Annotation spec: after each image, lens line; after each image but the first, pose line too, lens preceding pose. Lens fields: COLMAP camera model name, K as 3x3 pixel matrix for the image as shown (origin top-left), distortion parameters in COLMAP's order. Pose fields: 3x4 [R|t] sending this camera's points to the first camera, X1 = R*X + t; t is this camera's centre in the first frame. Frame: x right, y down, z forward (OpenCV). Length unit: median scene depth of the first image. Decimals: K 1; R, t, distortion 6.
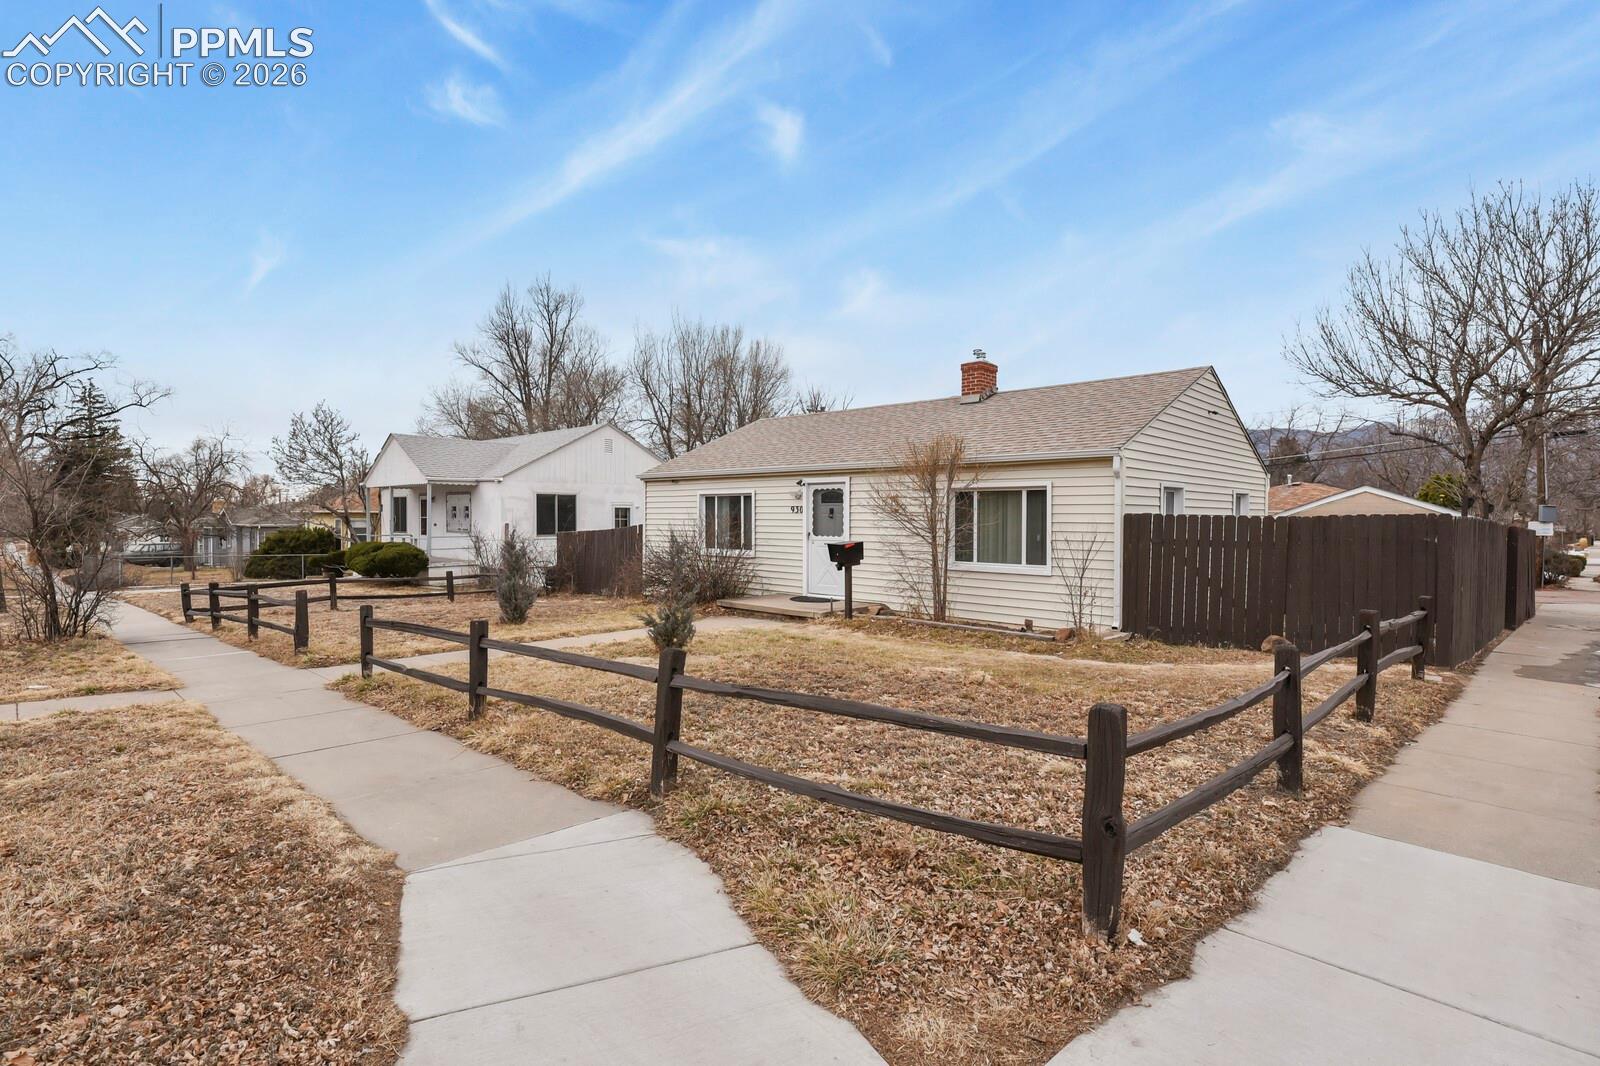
lens RADIAL K [[781.2, 0, 796.3], [0, 781.2, 531.4], [0, 0, 1]] dist [-0.022122, -0.000575]
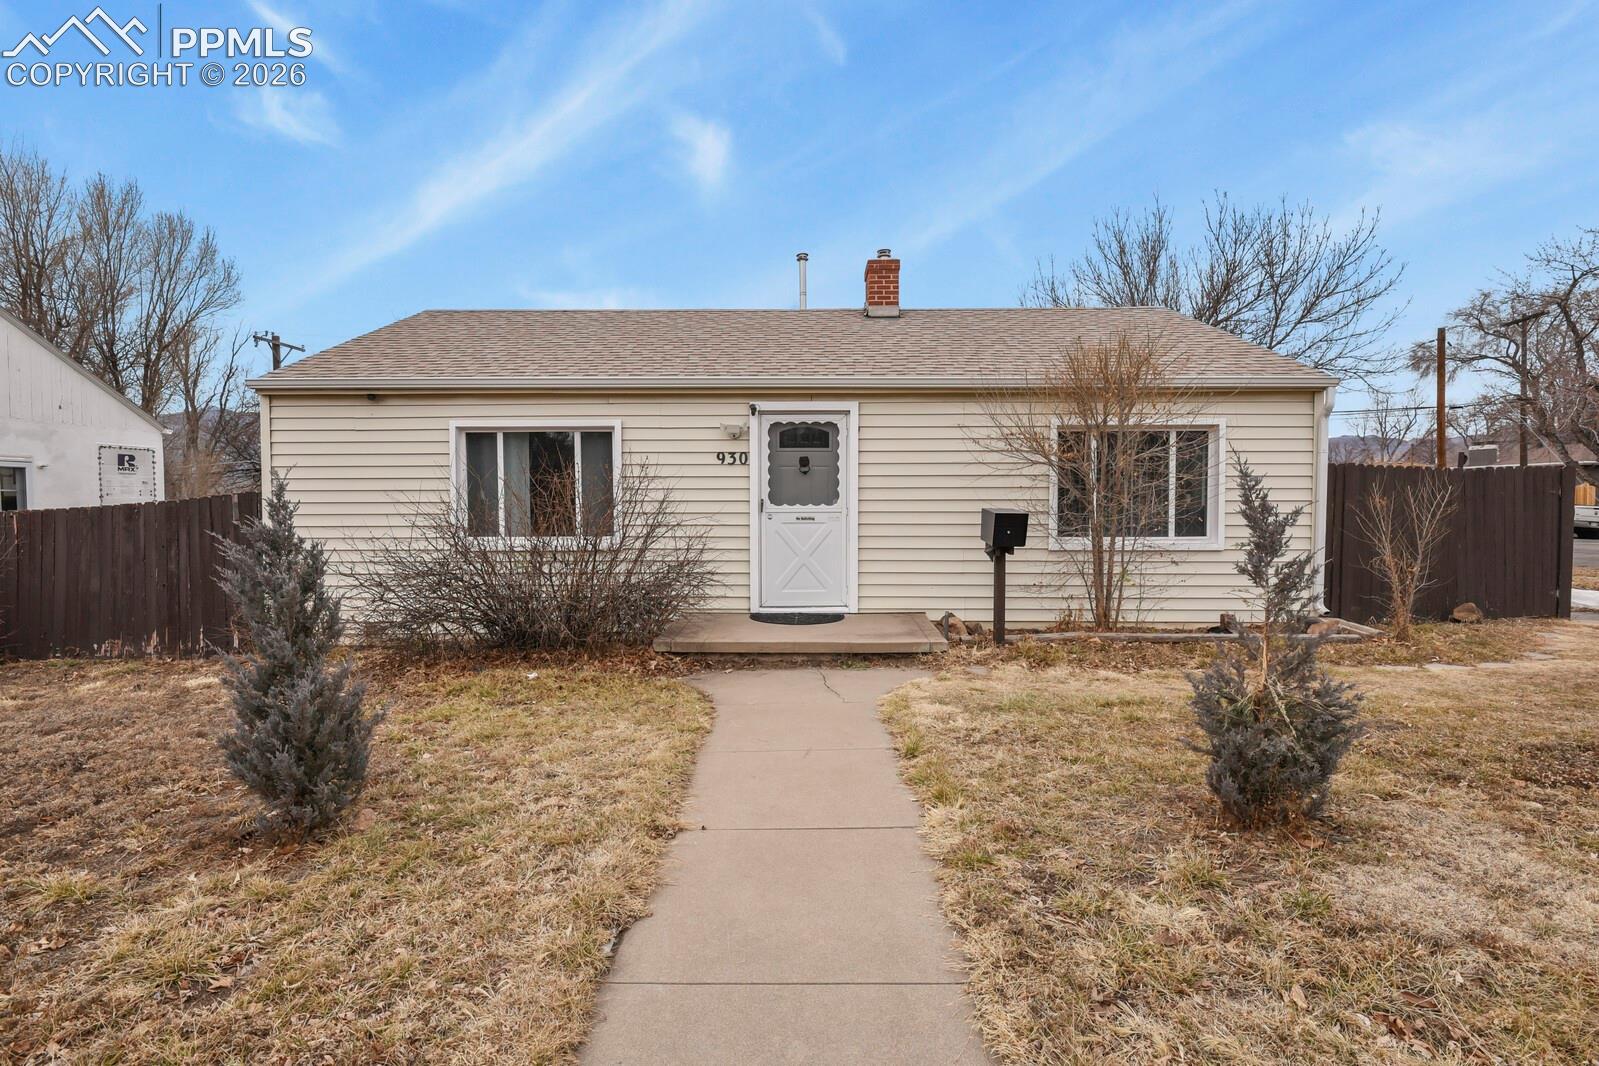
lens RADIAL K [[780.8, 0, 801.5], [0, 780.8, 530.0], [0, 0, 1]] dist [-0.022122, -0.000575]
pose [[0.725303, -0.037417, 0.687413, -0.347315], [0.019896, 0.999244, 0.033398, 0.004896], [-0.688143, -0.010547, 0.725499, 0.579289]]
